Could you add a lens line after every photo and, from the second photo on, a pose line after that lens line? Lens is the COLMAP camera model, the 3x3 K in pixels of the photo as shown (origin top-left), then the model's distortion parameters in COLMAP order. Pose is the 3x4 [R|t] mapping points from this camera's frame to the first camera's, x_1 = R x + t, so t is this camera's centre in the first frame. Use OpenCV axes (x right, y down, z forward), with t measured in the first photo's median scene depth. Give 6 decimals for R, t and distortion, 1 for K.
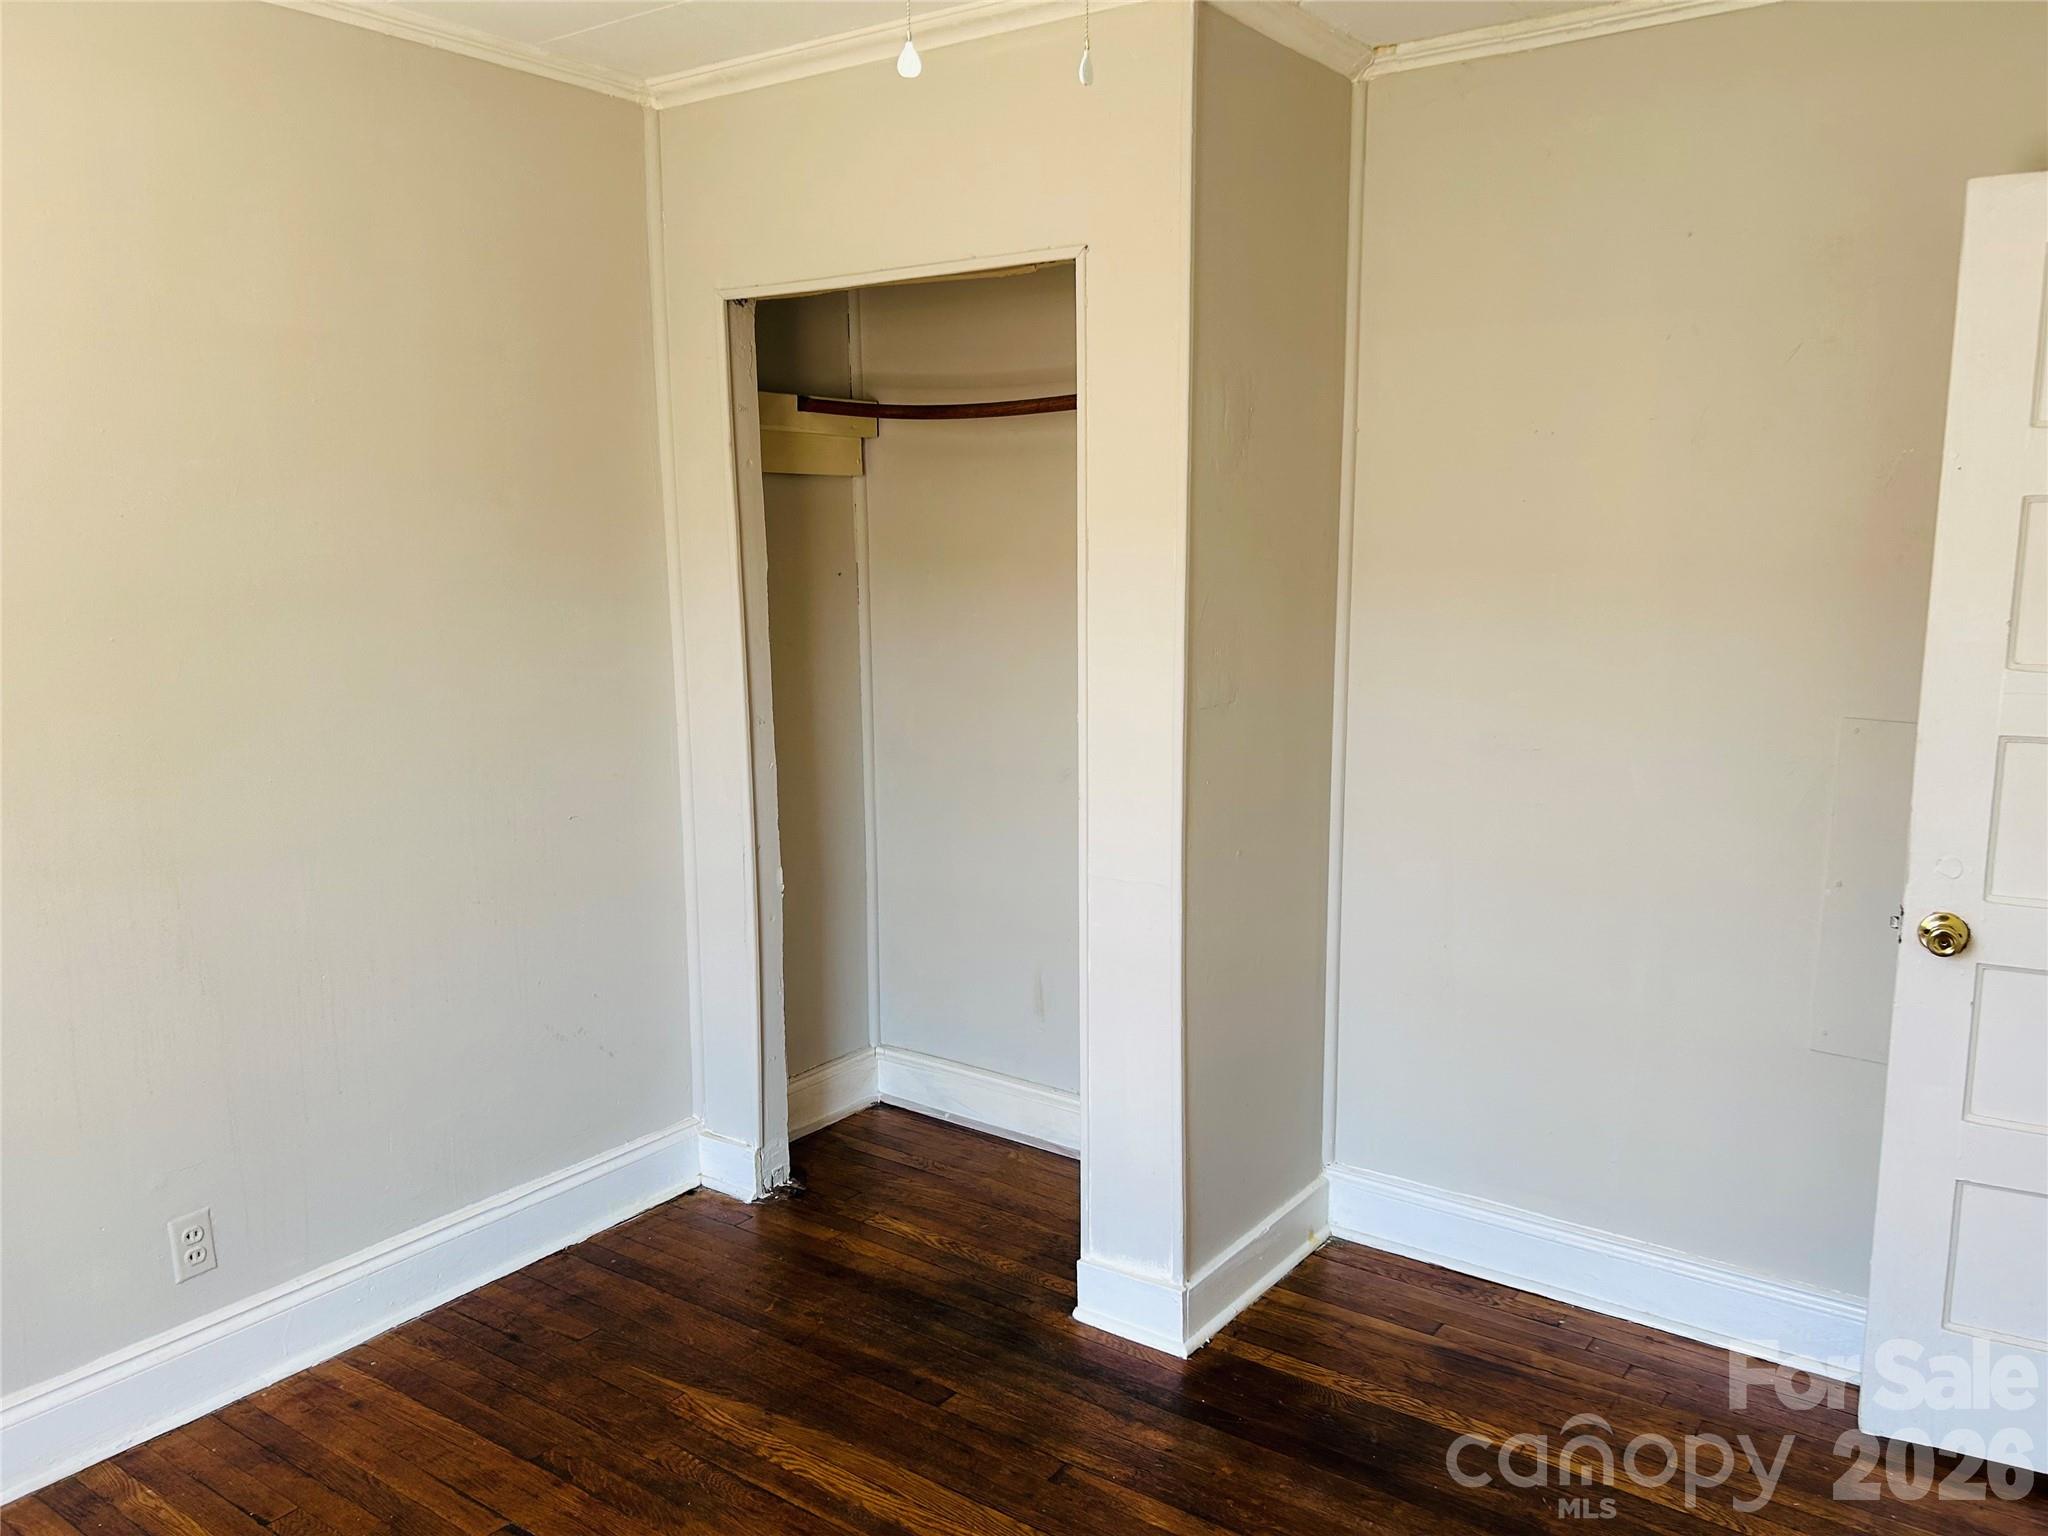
lens RADIAL K [[1554.7, 0, 1027.4], [0, 1554.7, 768.6], [0, 0, 1]] dist [0.069621, -0.074486]
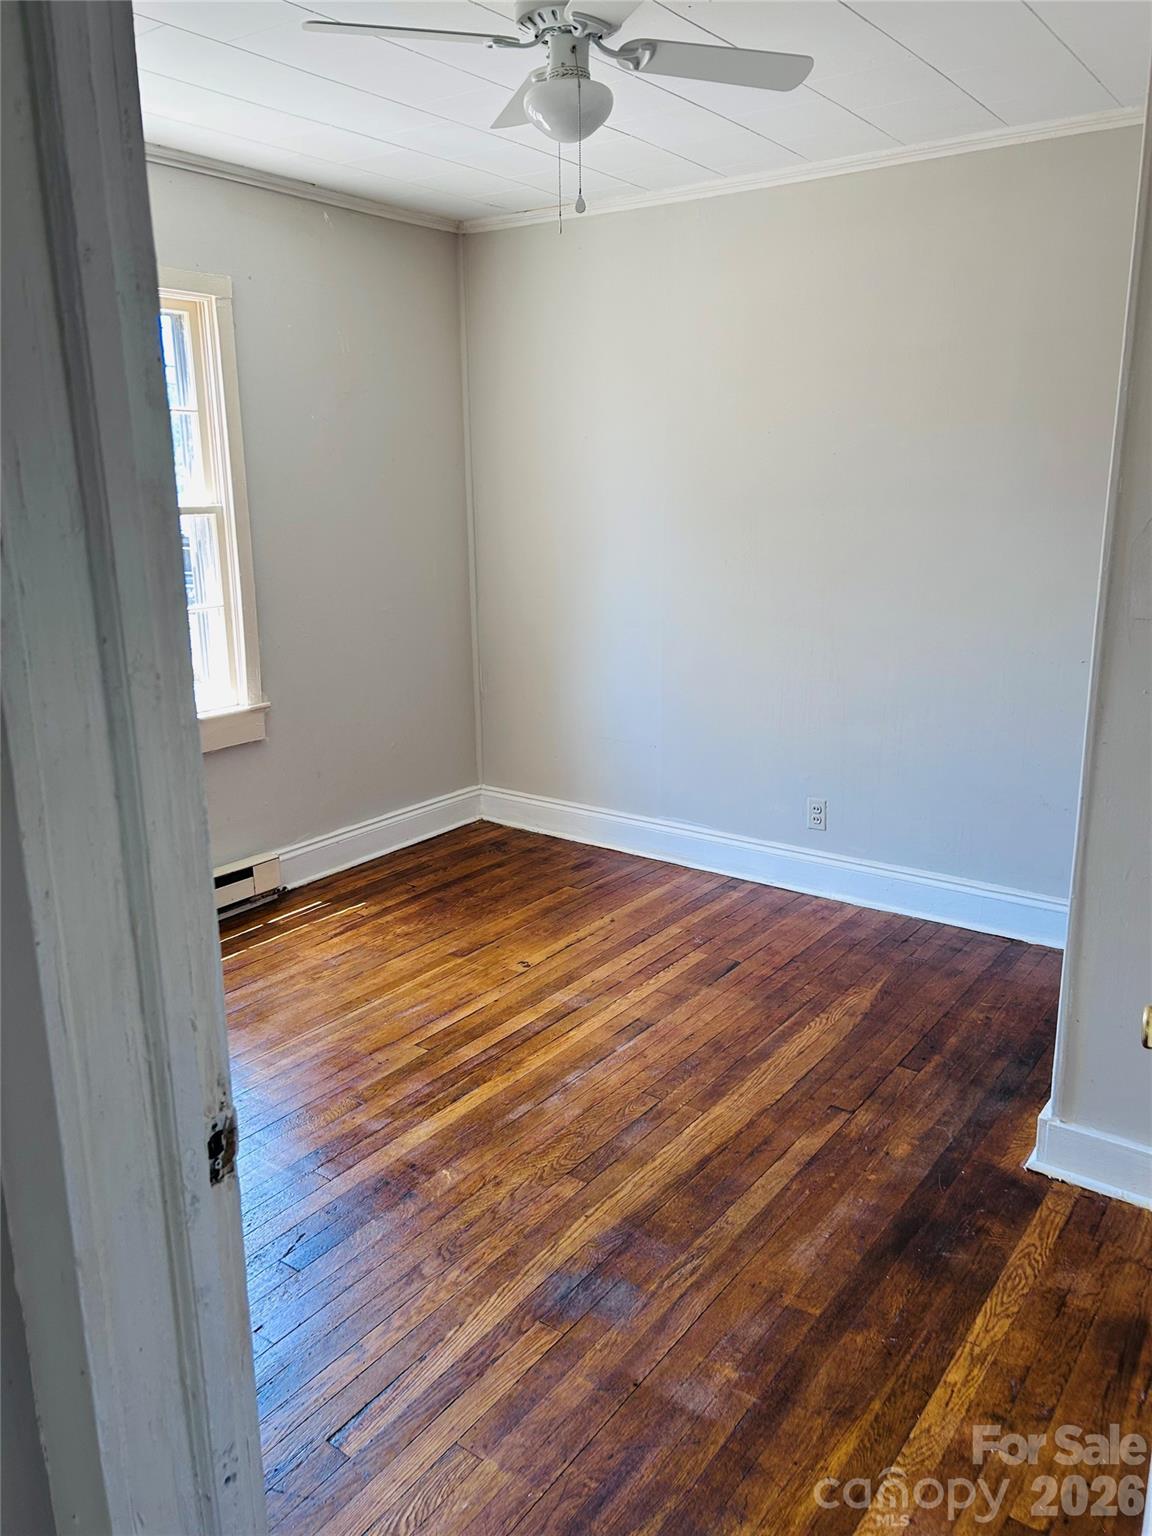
lens RADIAL K [[1166.0, 0, 577.4], [0, 1166.0, 767.8], [0, 0, 1]] dist [0.069621, -0.074486]
pose [[-0.011683, 0.243533, -0.969822, 0.955088], [-0.150583, 0.958399, 0.242479, -0.082772], [0.988528, 0.148872, 0.025475, 0.642278]]
